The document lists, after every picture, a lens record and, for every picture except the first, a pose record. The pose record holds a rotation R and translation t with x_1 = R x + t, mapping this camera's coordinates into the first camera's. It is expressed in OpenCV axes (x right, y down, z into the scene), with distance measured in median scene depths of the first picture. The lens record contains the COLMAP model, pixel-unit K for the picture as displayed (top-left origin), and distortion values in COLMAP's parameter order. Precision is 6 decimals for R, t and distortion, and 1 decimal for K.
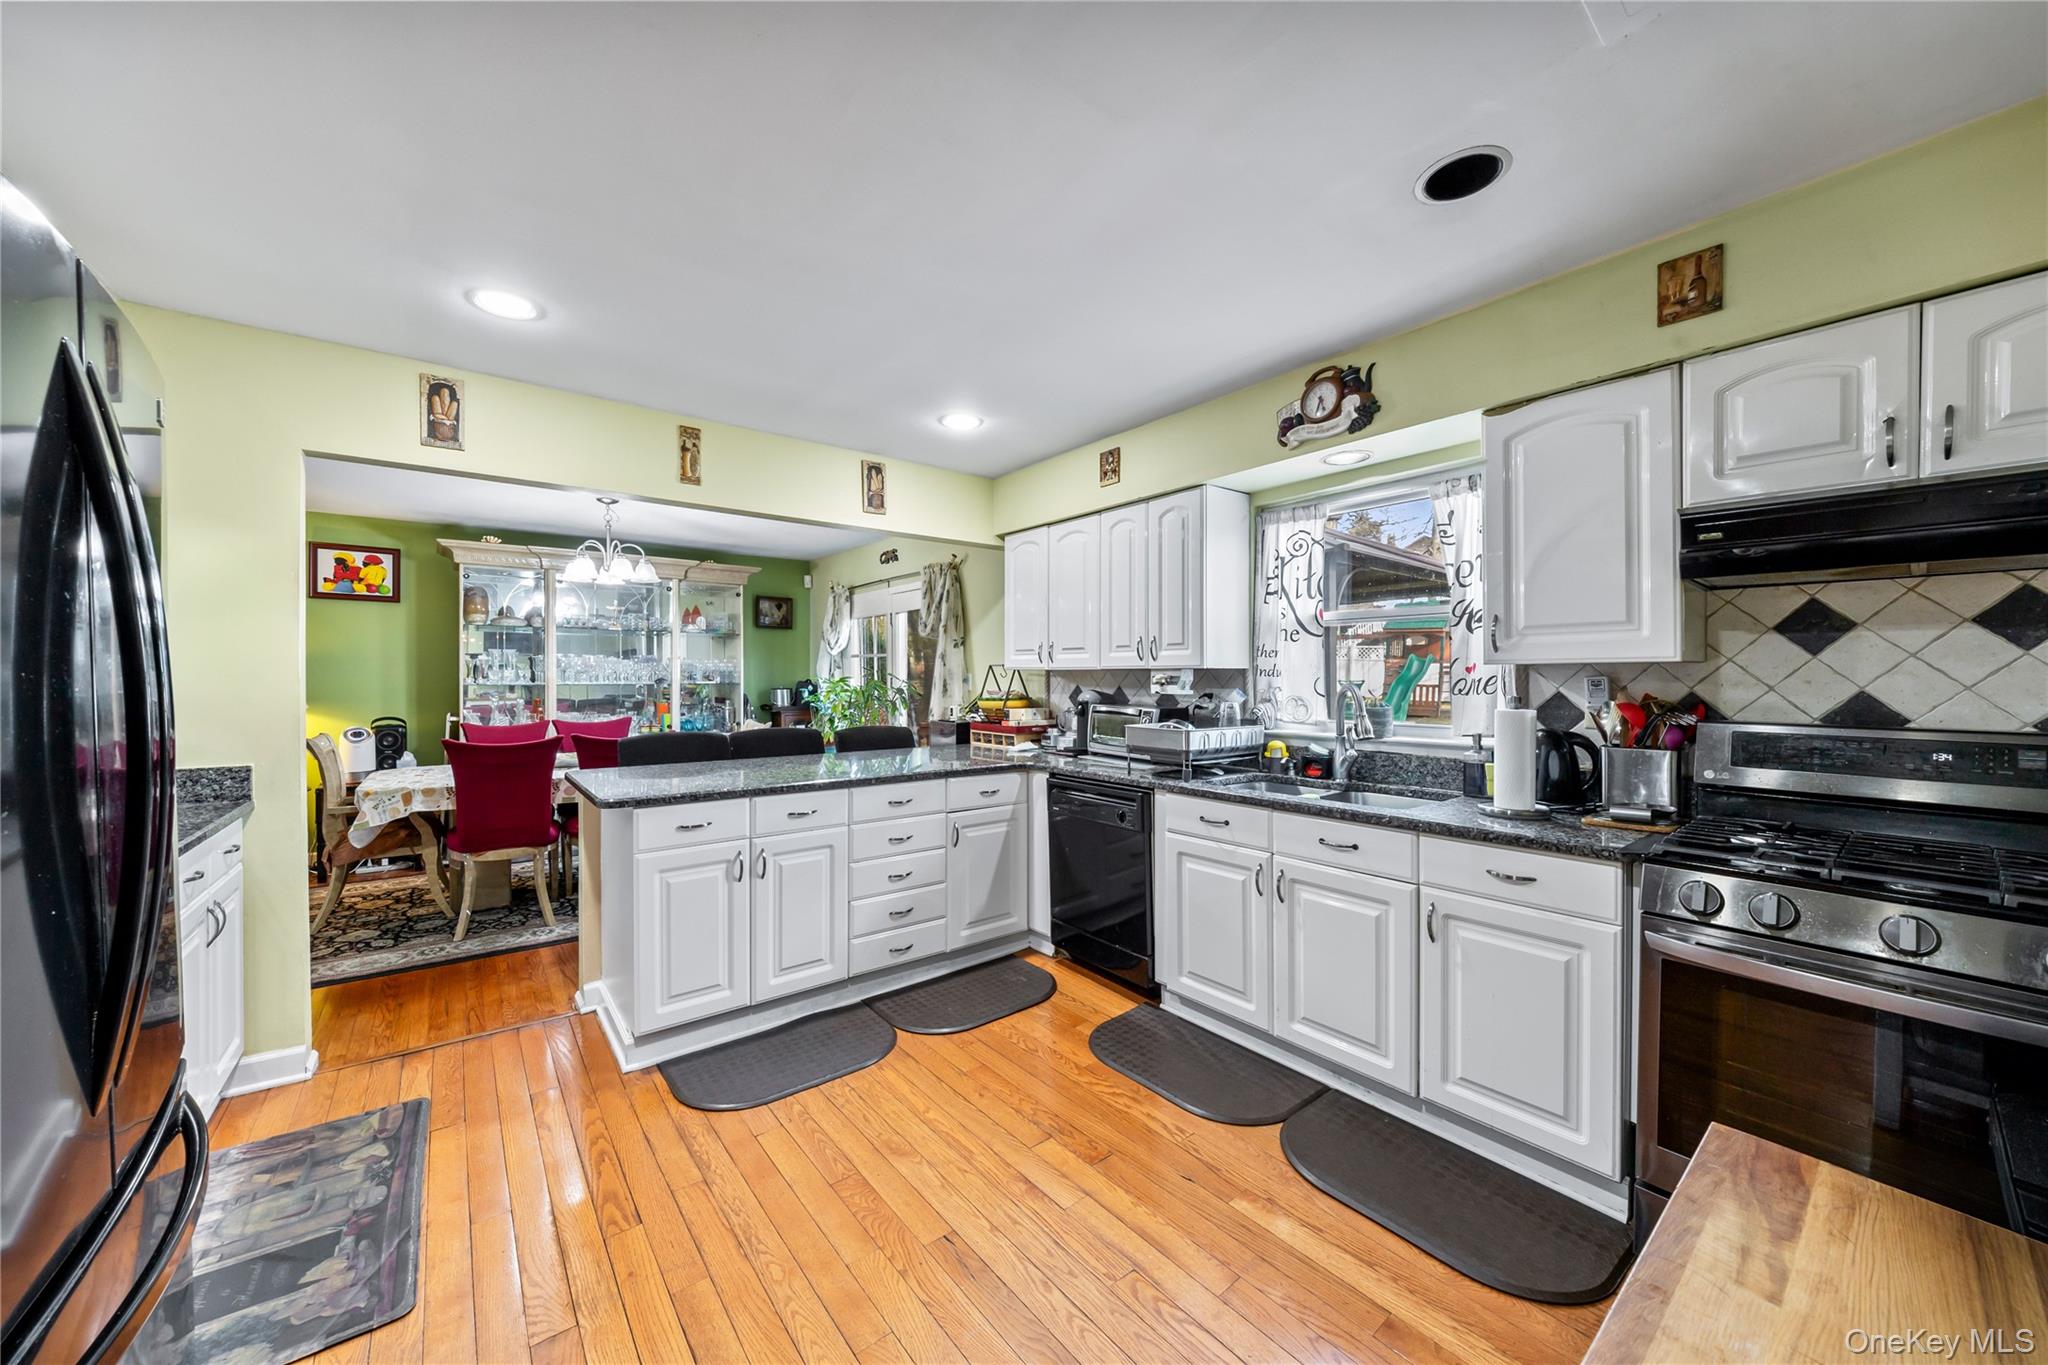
lens RADIAL K [[731.3, 0, 1024.0], [0, 731.3, 682.5], [0, 0, 1]] dist [-0.001254, -0.000084]
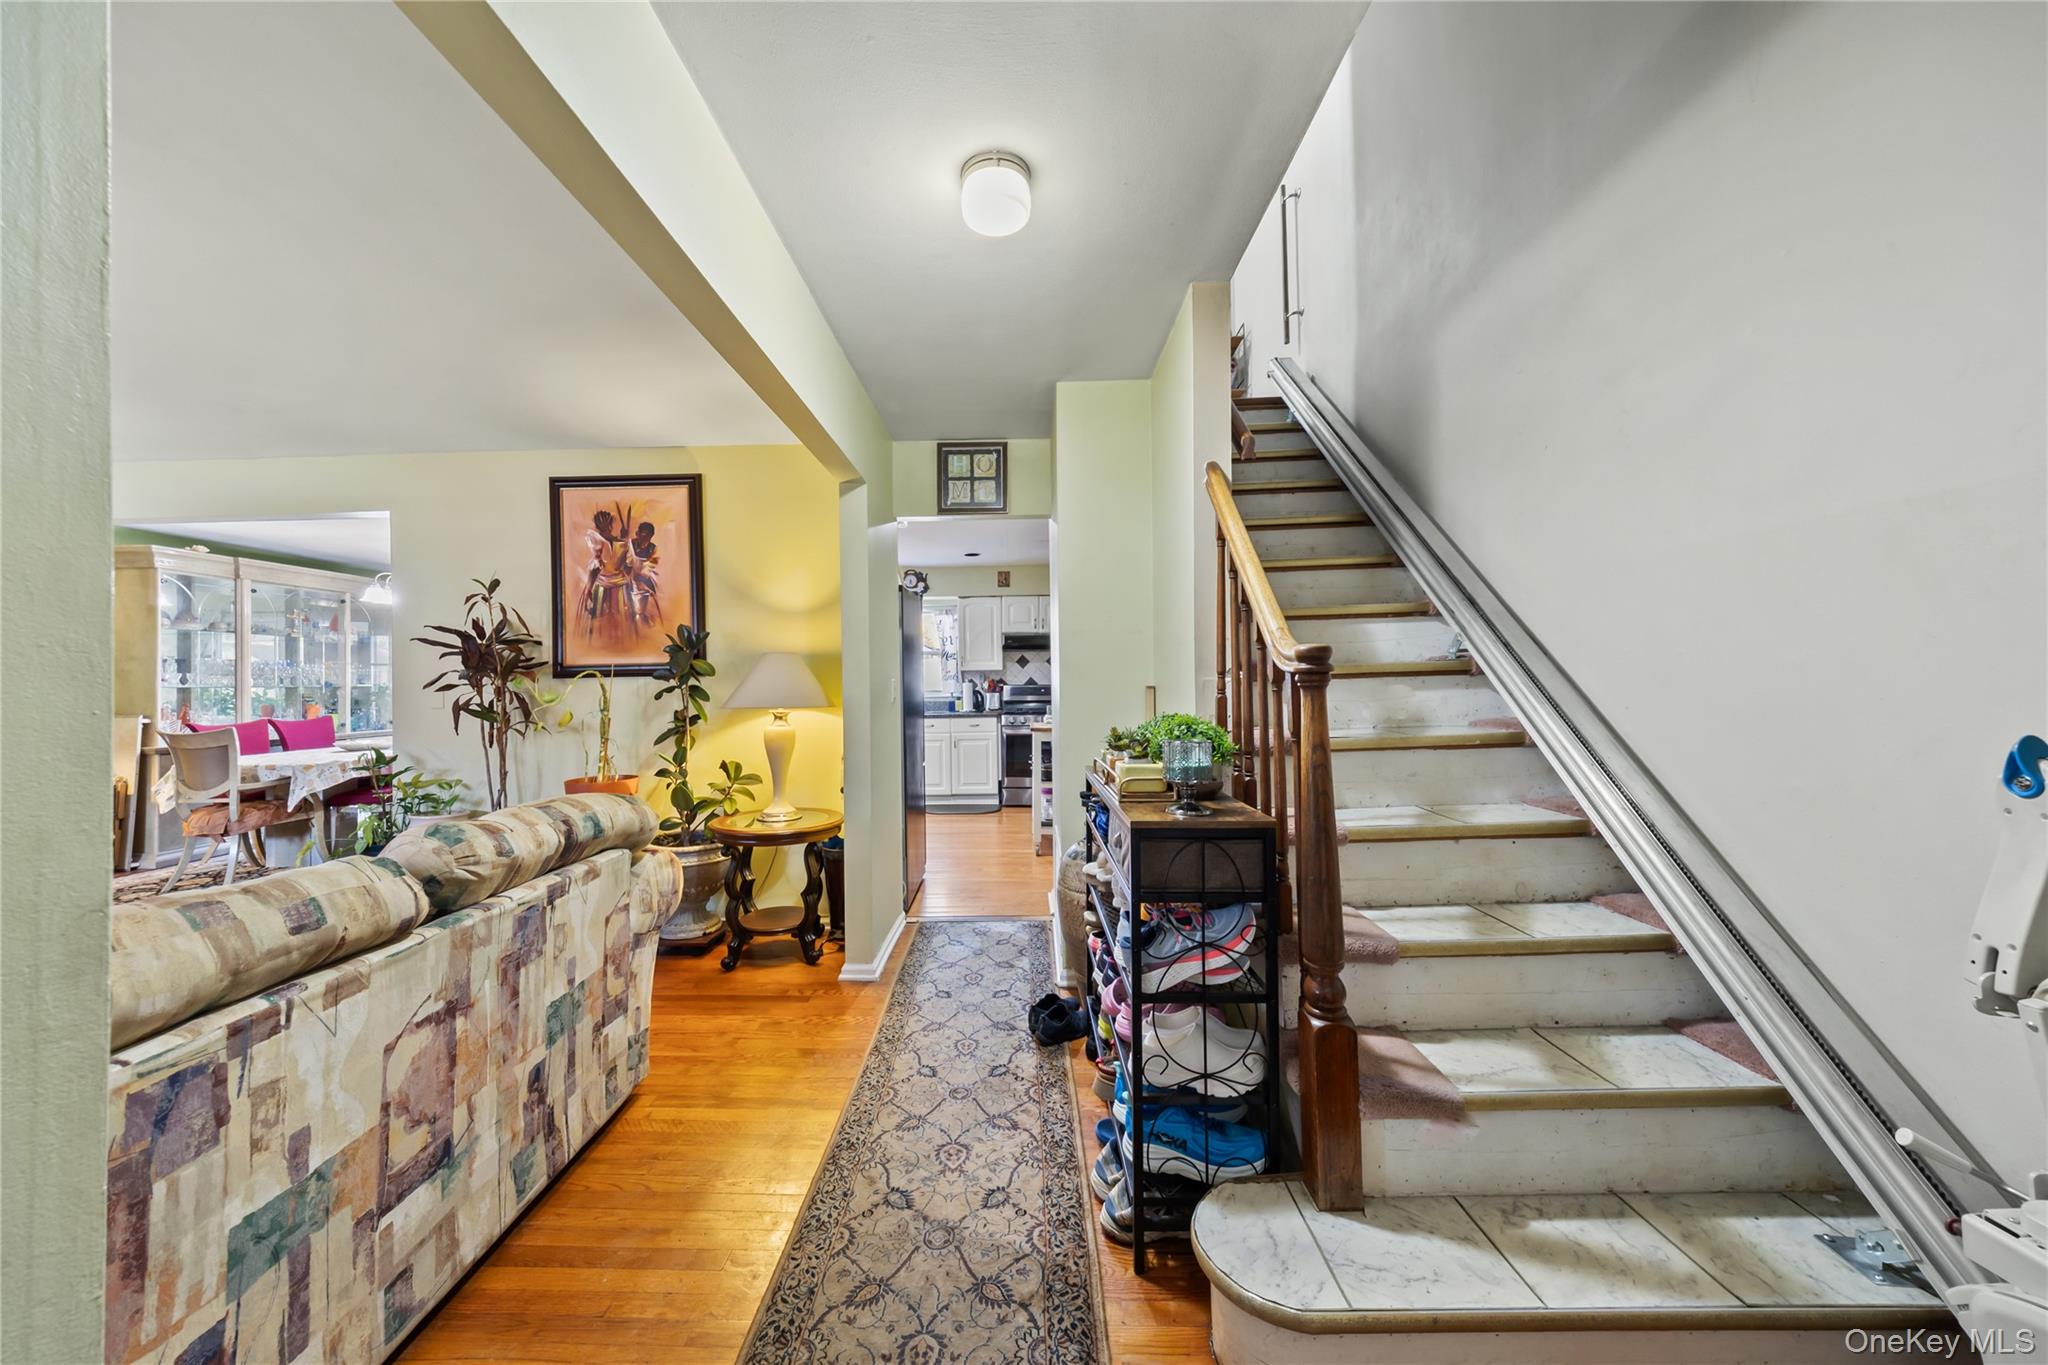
lens RADIAL K [[708.9, 0, 1024.0], [0, 708.9, 682.5], [0, 0, 1]] dist [0.000039, 0.000003]
pose [[0.615323, -0.012237, 0.788180, -1.880990], [0.012294, 0.999907, 0.005927, 0.016781], [-0.788179, 0.006043, 0.615416, -1.341274]]
